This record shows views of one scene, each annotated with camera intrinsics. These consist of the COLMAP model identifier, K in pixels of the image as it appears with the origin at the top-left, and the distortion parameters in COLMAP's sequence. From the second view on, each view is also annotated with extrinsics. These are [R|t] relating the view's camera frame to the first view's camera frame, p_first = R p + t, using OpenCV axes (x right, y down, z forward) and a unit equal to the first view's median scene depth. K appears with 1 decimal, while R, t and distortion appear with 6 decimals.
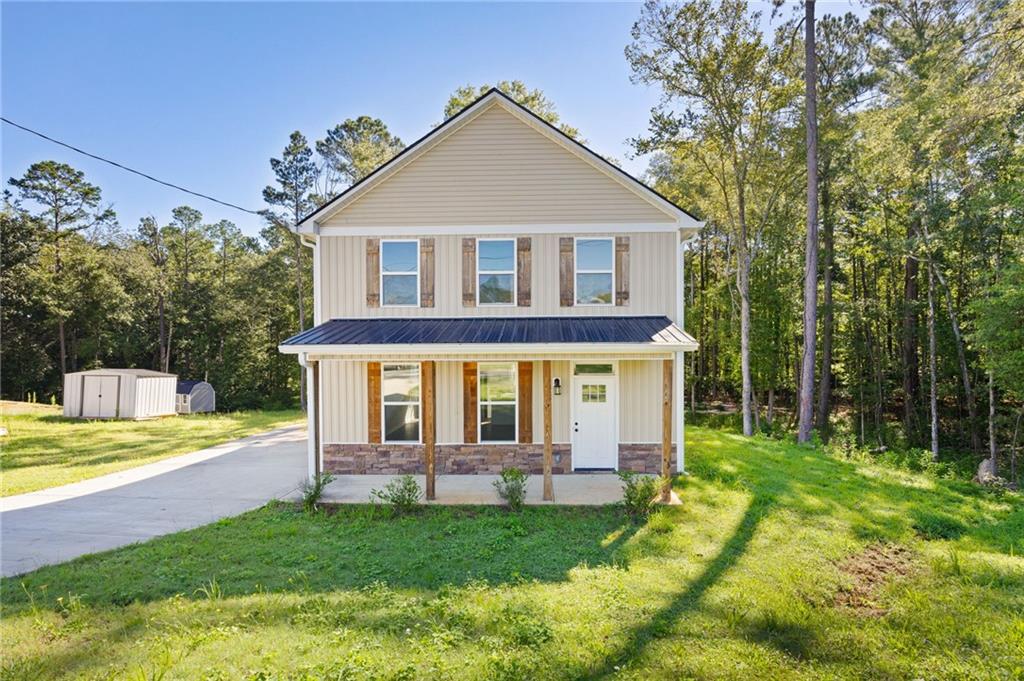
lens RADIAL K [[485.4, 0, 524.7], [0, 485.4, 350.2], [0, 0, 1]] dist [-0.011581, 0.000546]
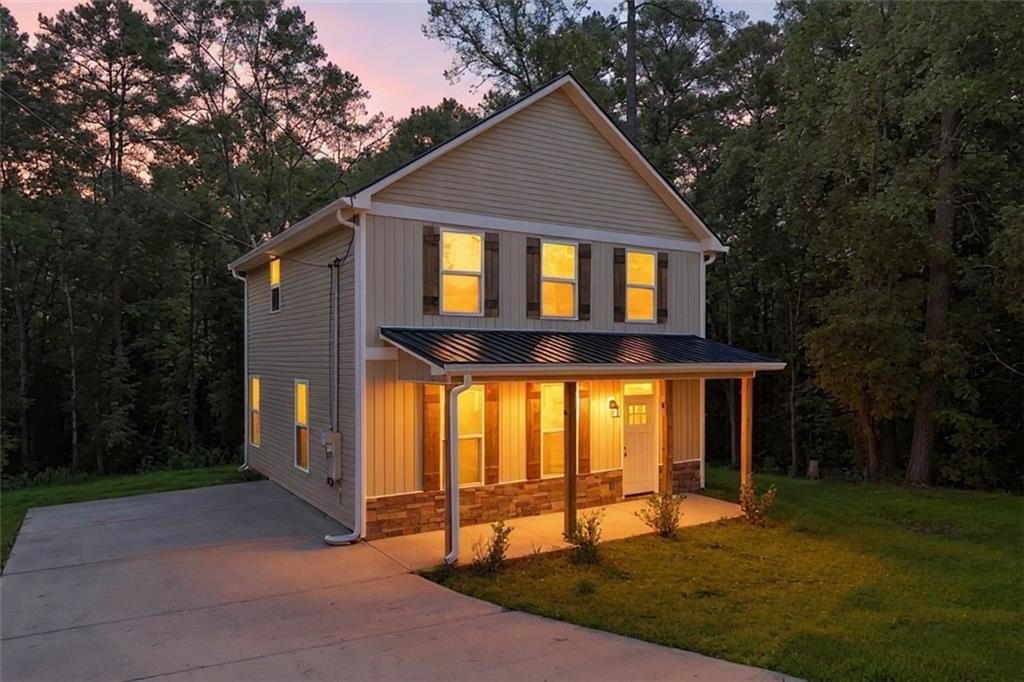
lens RADIAL K [[709.2, 0, 496.8], [0, 709.2, 367.4], [0, 0, 1]] dist [-0.003852, -0.000013]
pose [[0.825881, -0.001003, 0.563844, -0.861733], [0.004545, 0.999978, -0.004877, 0.002672], [-0.563827, 0.006590, 0.825867, 0.012005]]
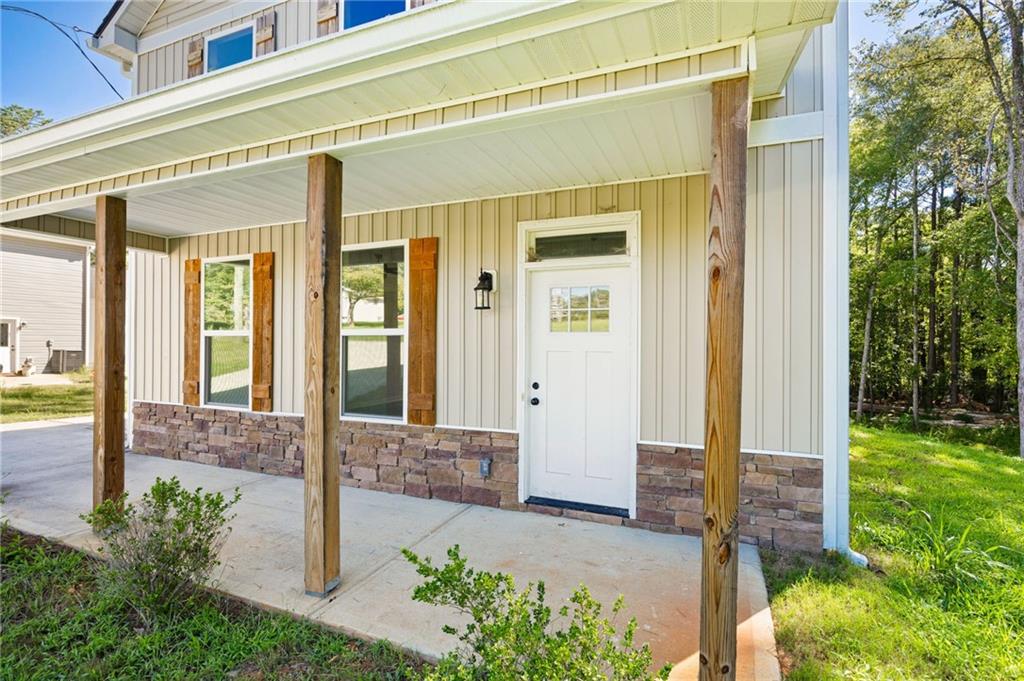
lens RADIAL K [[485.4, 0, 514.4], [0, 485.4, 339.4], [0, 0, 1]] dist [-0.011581, 0.000546]
pose [[0.933907, 0.009740, -0.357383, 0.232875], [-0.015644, 0.999785, -0.013633, 0.119439], [0.357173, 0.018323, 0.933858, 0.618677]]
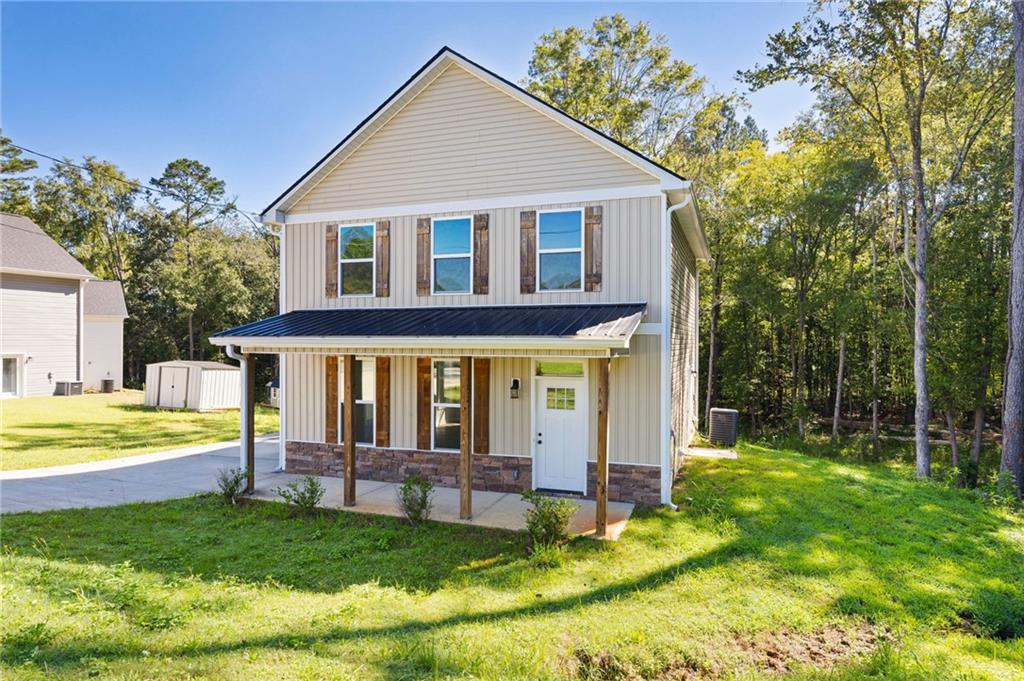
lens RADIAL K [[595.3, 0, 510.6], [0, 595.3, 341.8], [0, 0, 1]] dist [-0.001951, 0.002619]
pose [[0.952328, 0.008609, -0.304954, 0.368184], [-0.011710, 0.999897, -0.008343, 0.002296], [0.304851, 0.011516, 0.952330, 0.012295]]
